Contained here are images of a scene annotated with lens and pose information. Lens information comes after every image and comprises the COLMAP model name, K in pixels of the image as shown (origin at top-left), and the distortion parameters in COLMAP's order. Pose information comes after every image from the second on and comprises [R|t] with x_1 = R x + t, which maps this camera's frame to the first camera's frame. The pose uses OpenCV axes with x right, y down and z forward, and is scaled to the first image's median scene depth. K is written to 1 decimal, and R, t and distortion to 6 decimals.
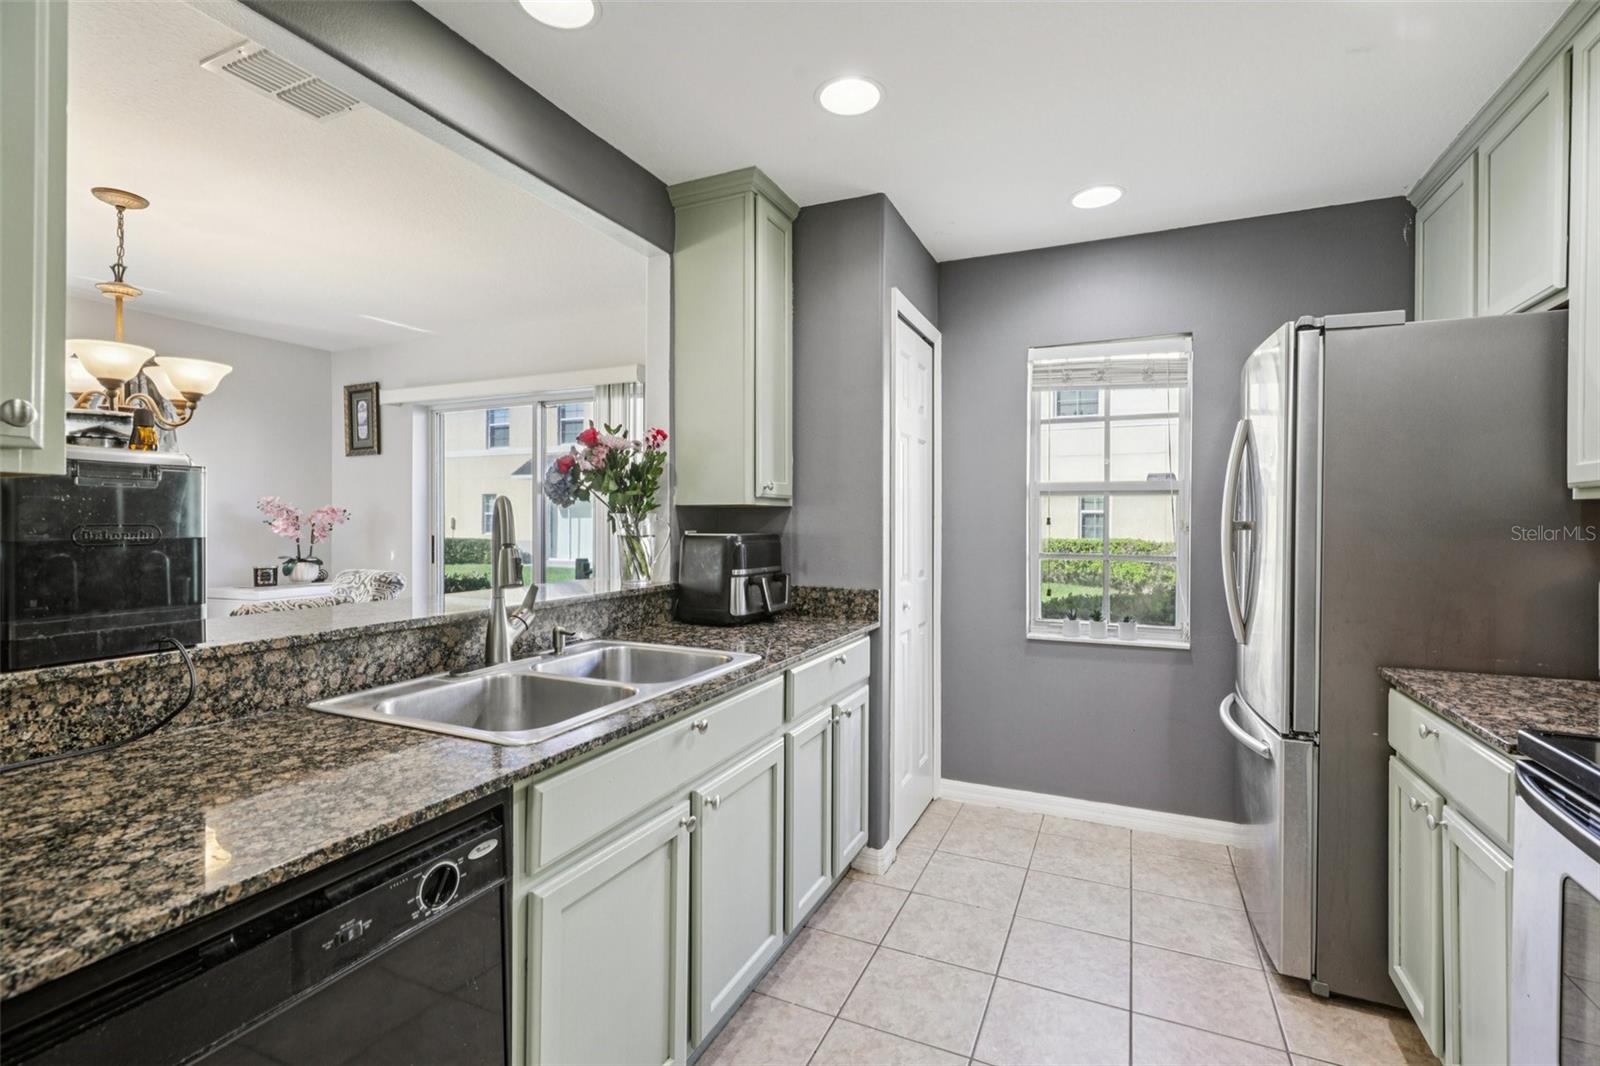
lens RADIAL K [[722.7, 0, 807.2], [0, 722.7, 524.7], [0, 0, 1]] dist [0.003611, 0.000083]
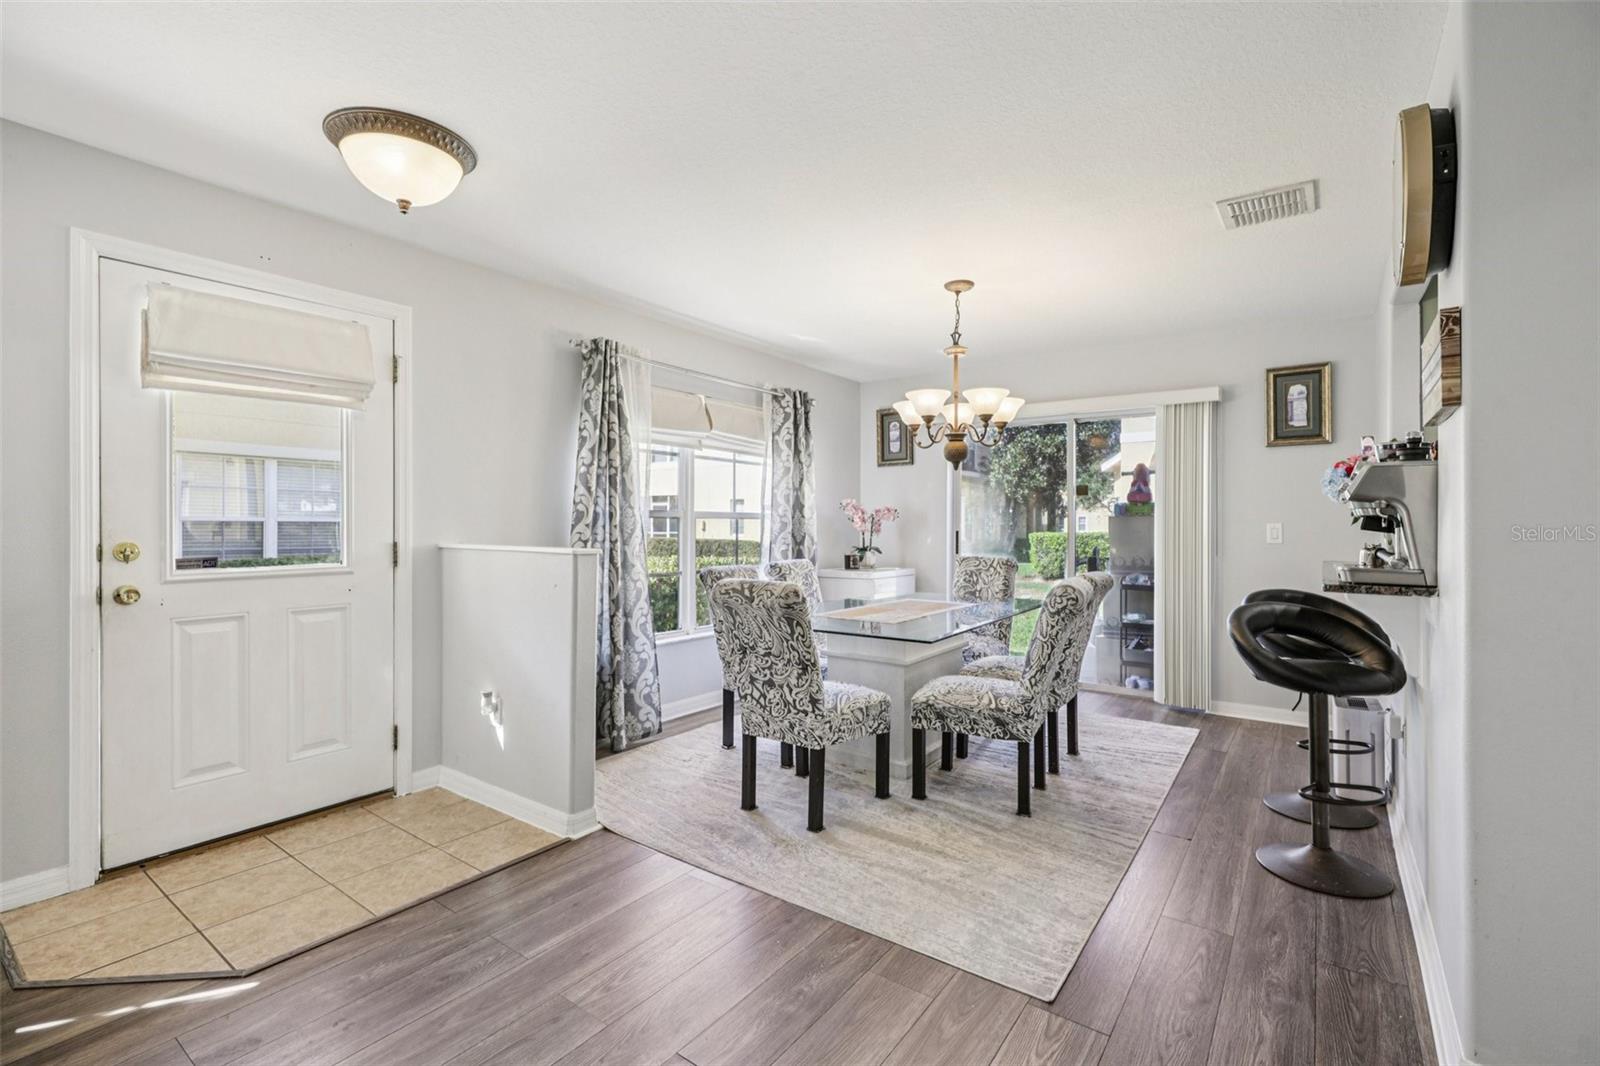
lens RADIAL K [[716.0, 0, 806.3], [0, 716.0, 526.6], [0, 0, 1]] dist [0.000425, 0.000080]
pose [[0.978022, 0.005540, -0.208426, -0.943829], [-0.006552, 0.999970, -0.004163, 0.026282], [0.208397, 0.005437, 0.978029, -0.421284]]
